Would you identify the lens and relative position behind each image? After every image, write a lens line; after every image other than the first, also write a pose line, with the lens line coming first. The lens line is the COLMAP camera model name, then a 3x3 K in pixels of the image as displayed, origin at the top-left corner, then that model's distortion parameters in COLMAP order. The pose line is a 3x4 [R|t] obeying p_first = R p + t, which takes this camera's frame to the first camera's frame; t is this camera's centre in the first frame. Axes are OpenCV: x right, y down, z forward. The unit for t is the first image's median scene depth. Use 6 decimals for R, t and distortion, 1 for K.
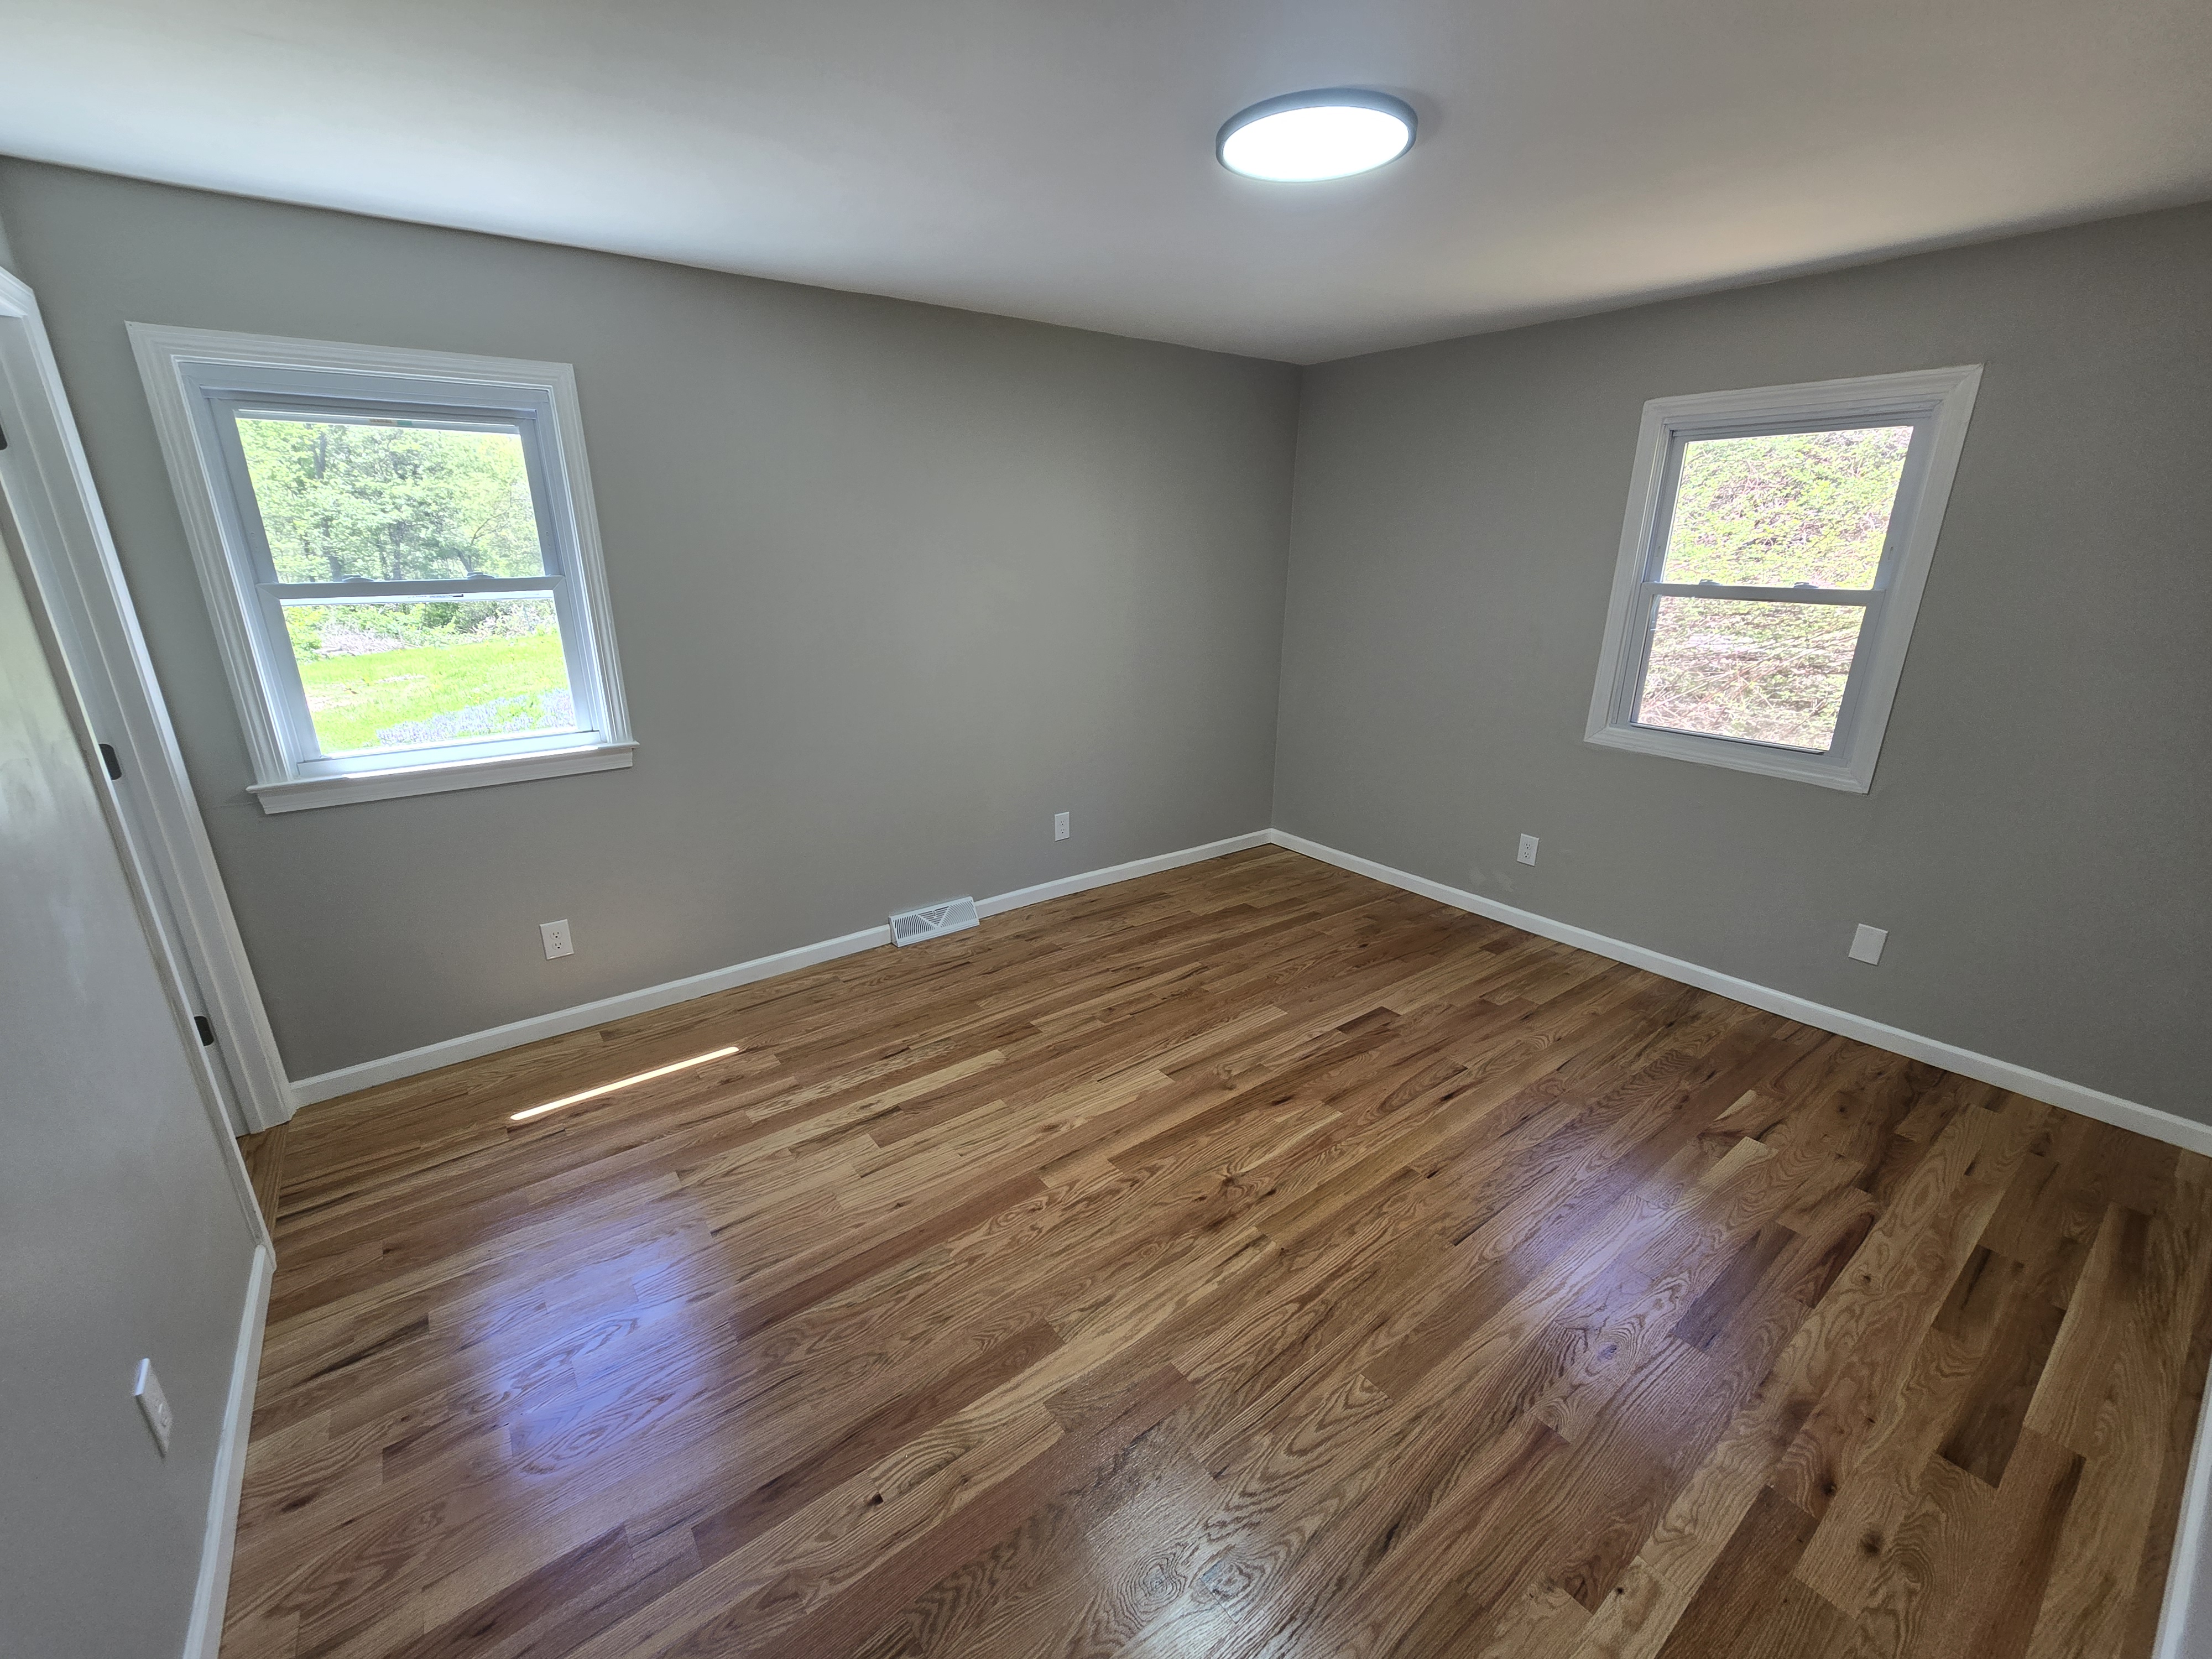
lens RADIAL K [[907.1, 0, 1098.7], [0, 907.1, 837.1], [0, 0, 1]] dist [-0.002443, -0.000270]
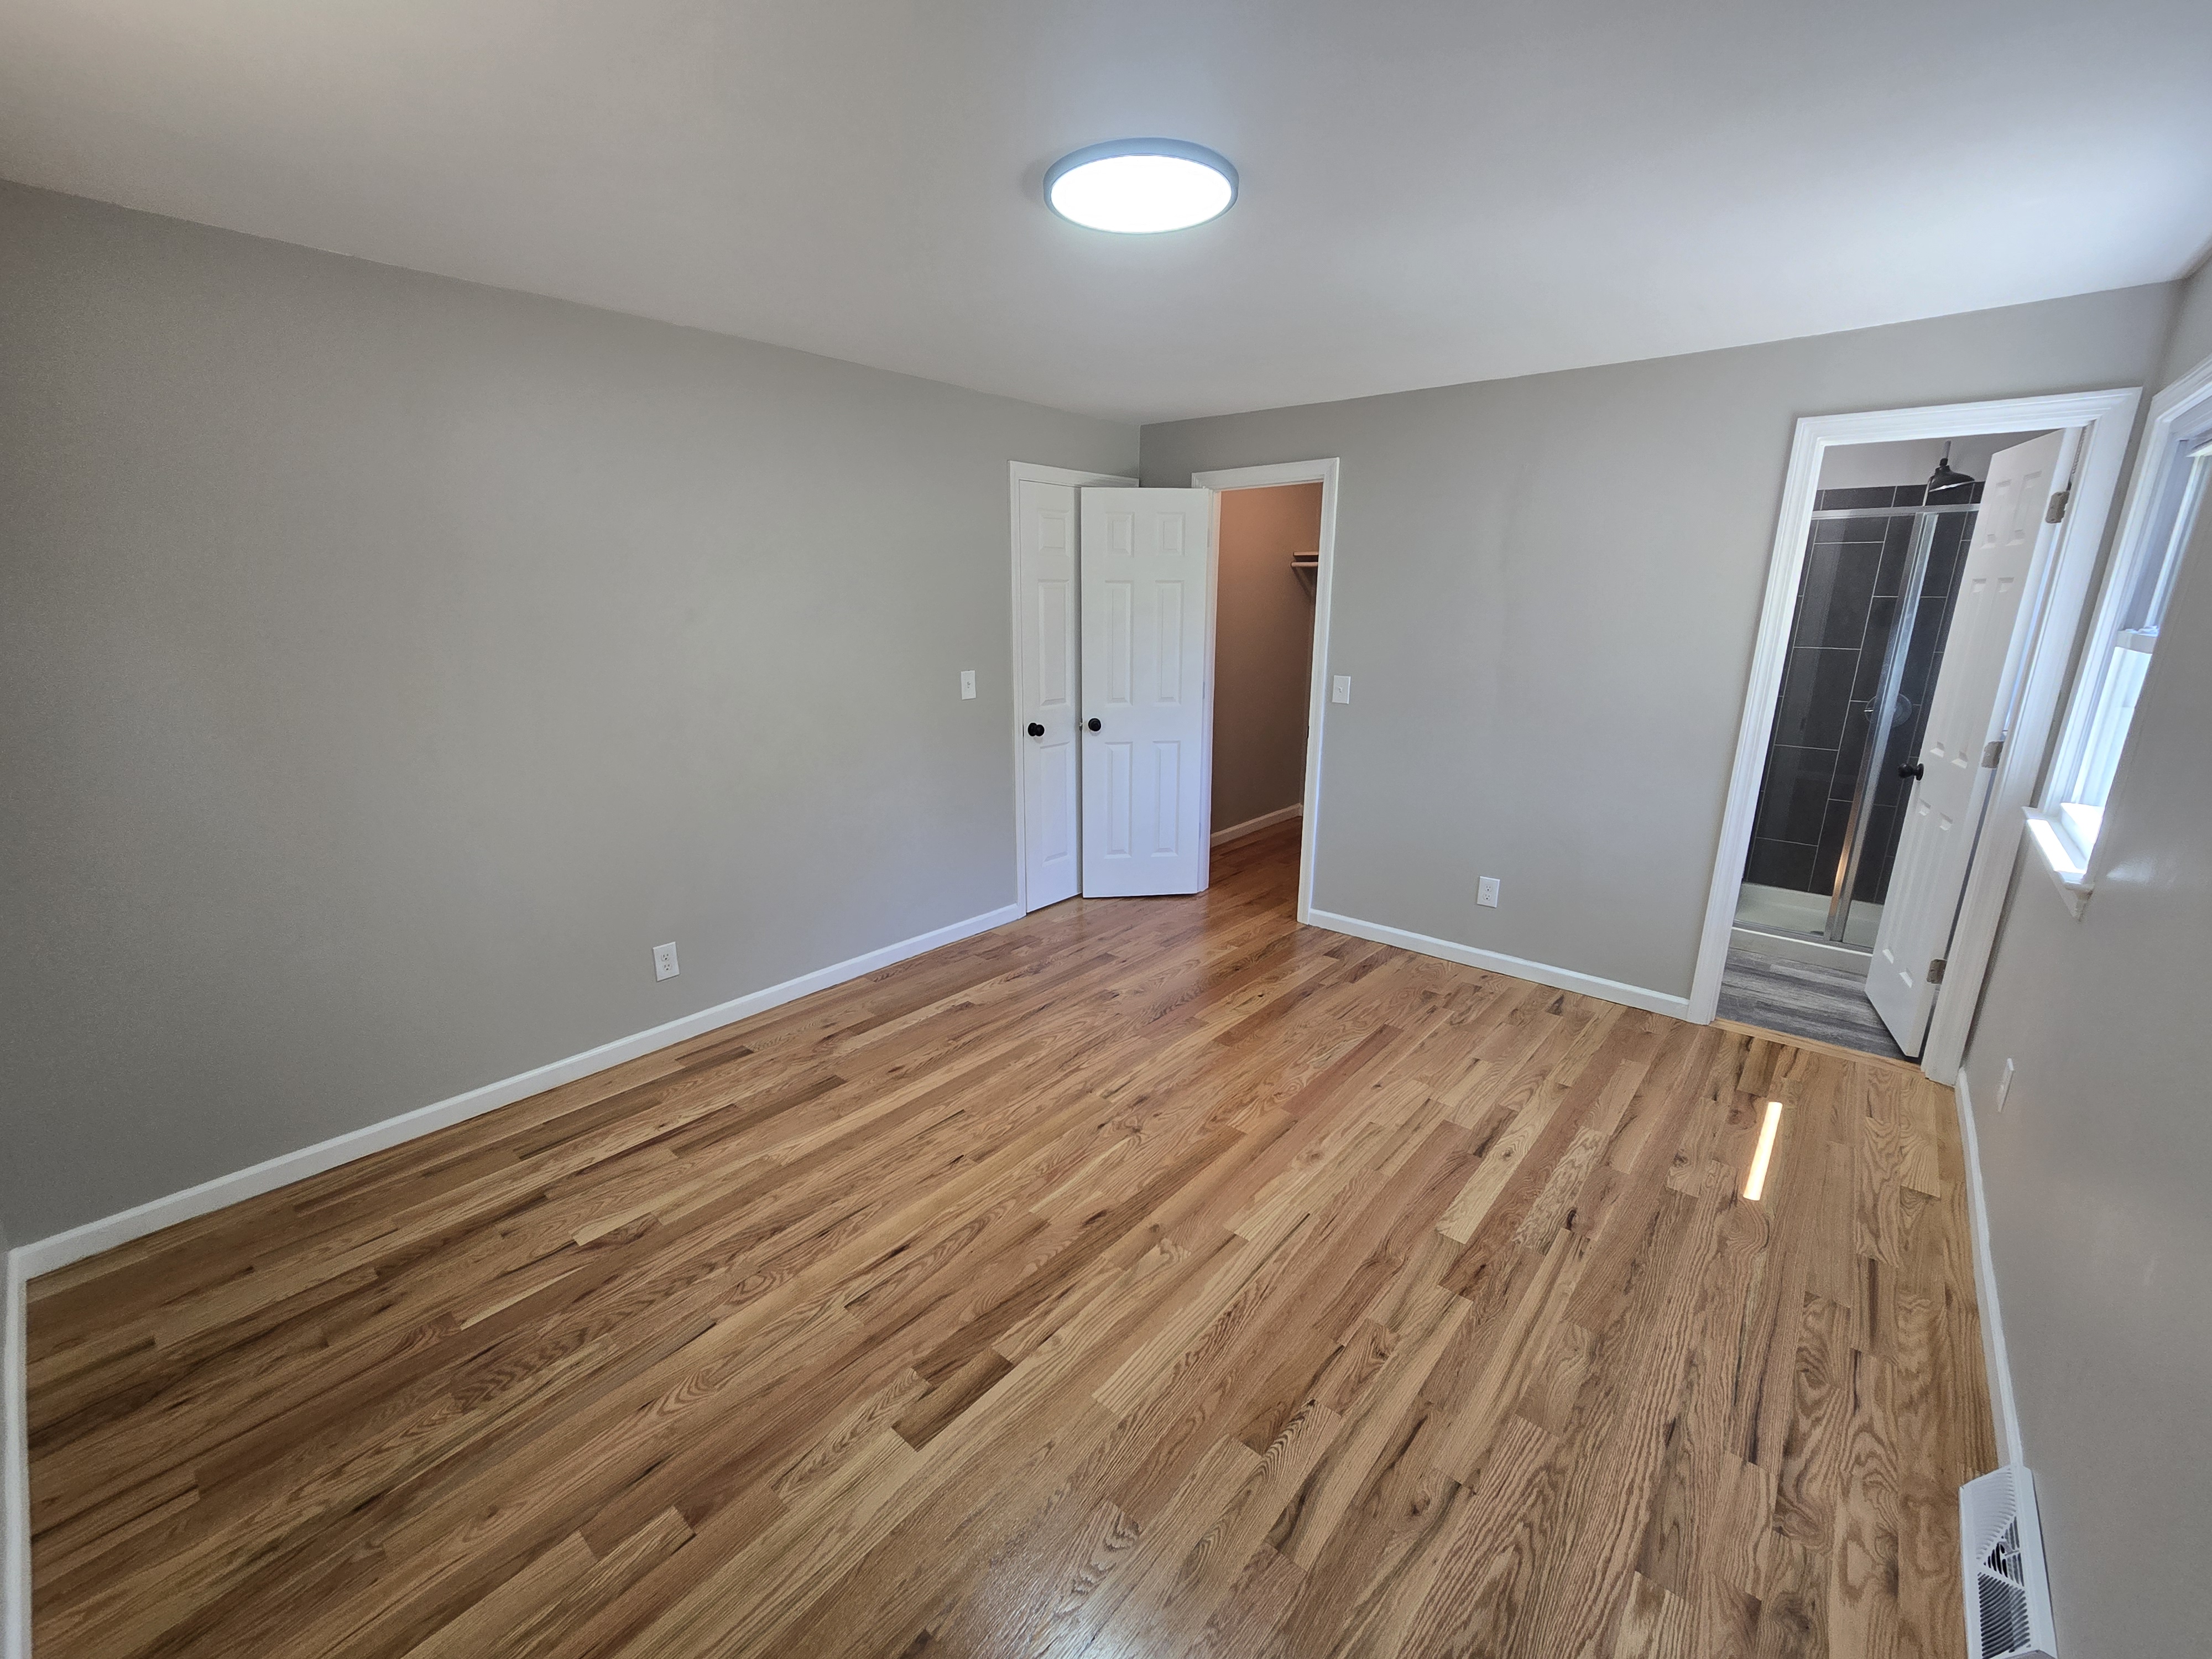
lens RADIAL K [[907.1, 0, 1098.7], [0, 907.1, 837.1], [0, 0, 1]] dist [-0.002443, -0.000270]
pose [[-0.976710, 0.053320, -0.207832, 0.370582], [-0.070263, 0.835739, 0.544614, -0.502583], [0.202732, 0.546533, -0.812528, 1.549723]]
